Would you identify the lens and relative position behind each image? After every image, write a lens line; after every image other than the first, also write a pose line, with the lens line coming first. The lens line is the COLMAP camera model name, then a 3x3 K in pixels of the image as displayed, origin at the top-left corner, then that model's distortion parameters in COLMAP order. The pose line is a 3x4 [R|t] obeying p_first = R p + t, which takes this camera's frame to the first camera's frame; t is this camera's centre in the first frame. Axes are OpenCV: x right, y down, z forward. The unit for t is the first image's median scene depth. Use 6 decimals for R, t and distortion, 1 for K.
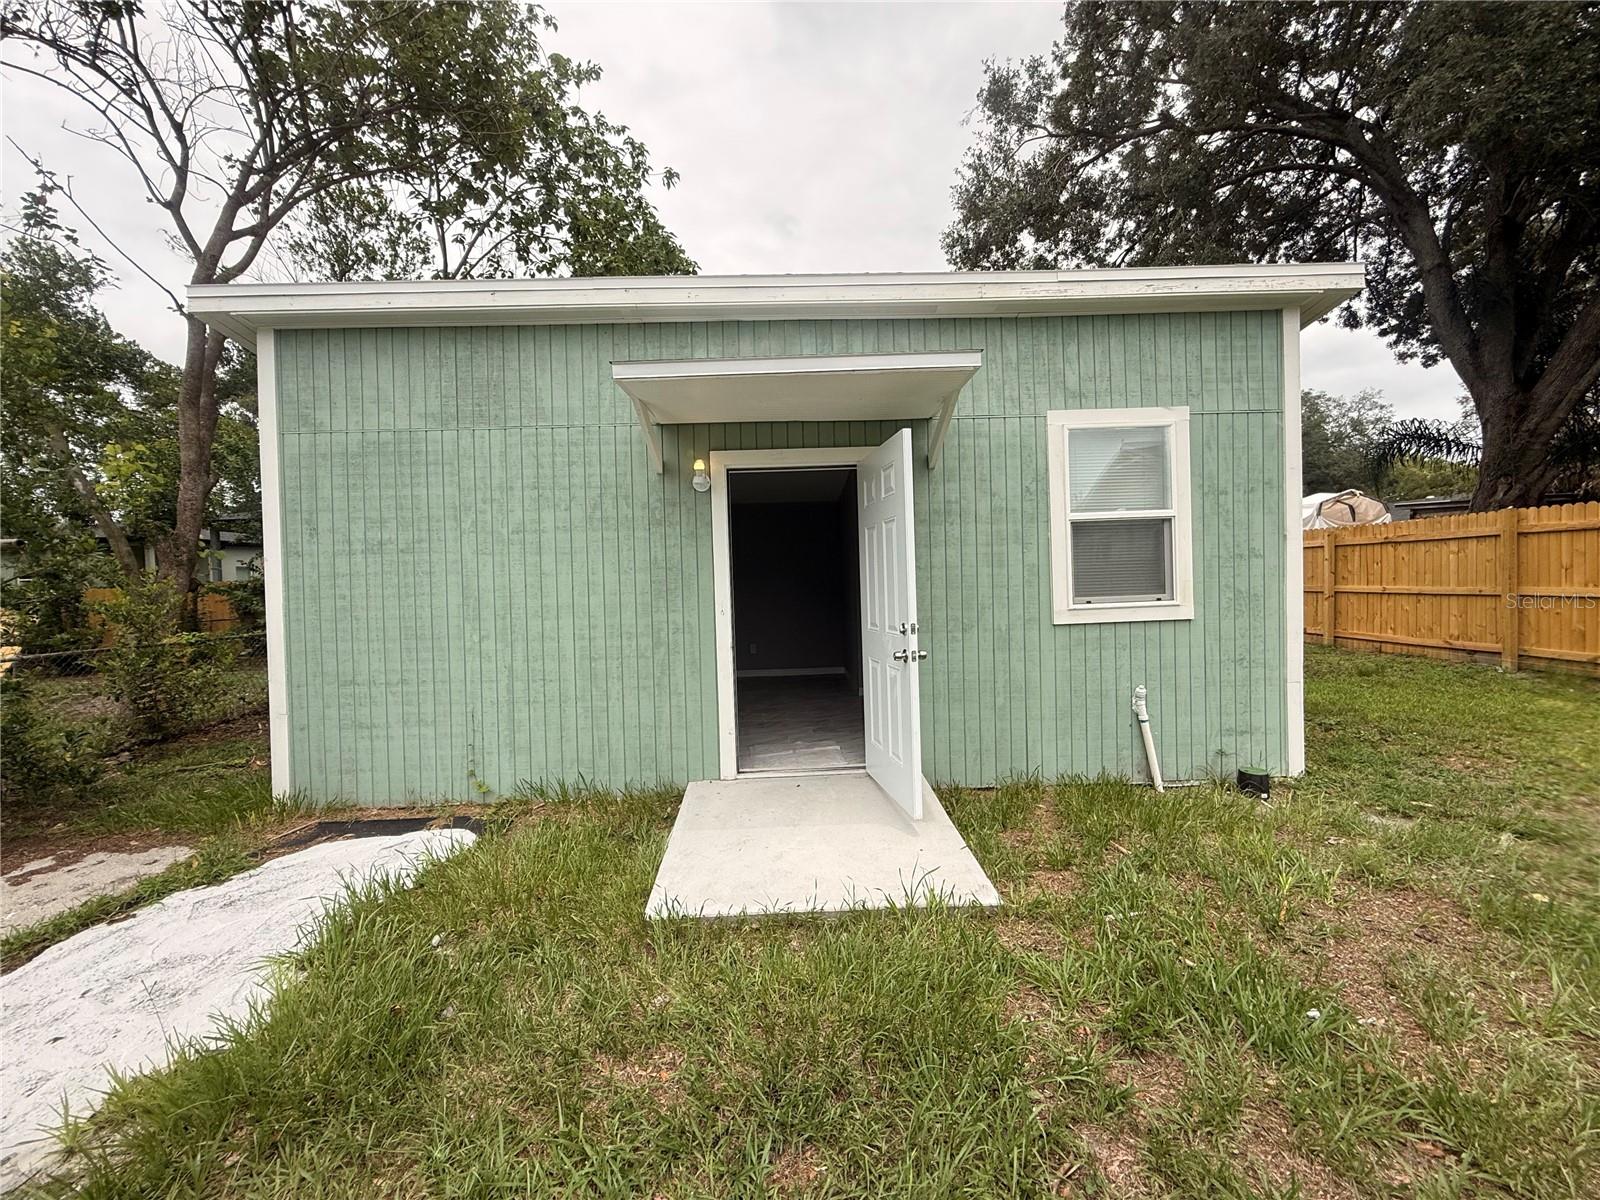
lens RADIAL K [[671.7, 0, 803.4], [0, 671.7, 605.3], [0, 0, 1]] dist [0.001274, 0.000101]
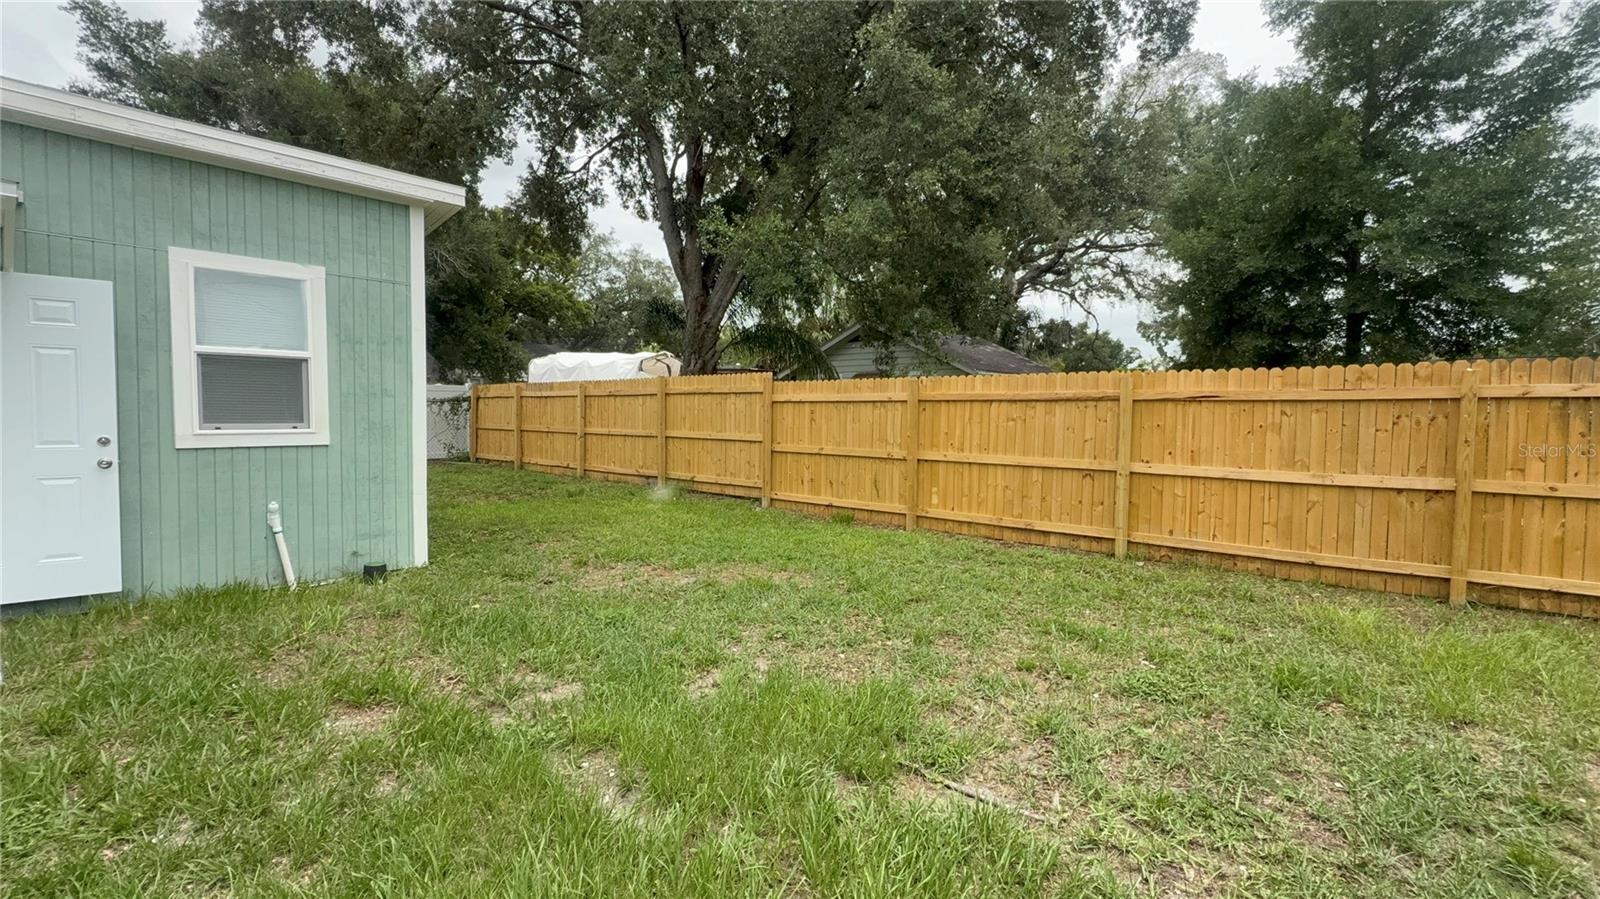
lens RADIAL K [[732.5, 0, 797.2], [0, 732.5, 447.9], [0, 0, 1]] dist [-0.000092, 0.000711]
pose [[0.679853, 0.008207, 0.733302, 0.188614], [-0.006935, 0.999965, -0.004762, 0.026785], [-0.733315, -0.001848, 0.679886, -0.505011]]
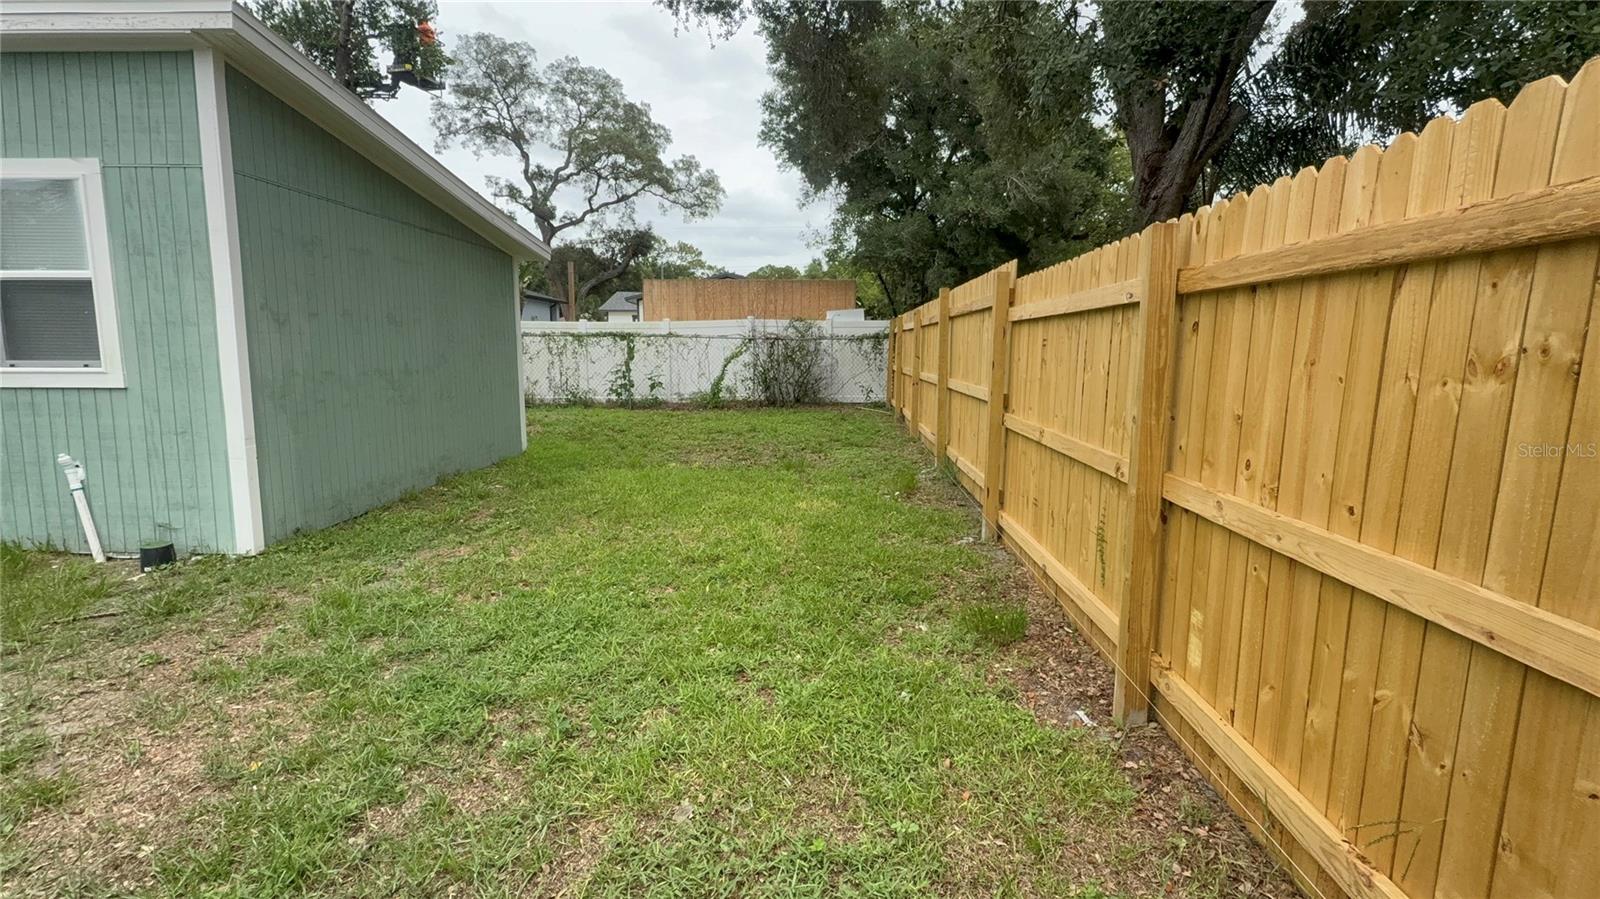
lens RADIAL K [[727.7, 0, 799.3], [0, 727.7, 451.0], [0, 0, 1]] dist [-0.001253, 0.000238]
pose [[0.997083, 0.050334, -0.057368, 1.607247], [-0.044195, 0.993629, 0.103669, -0.039866], [0.062221, -0.100831, 0.992956, 0.019082]]
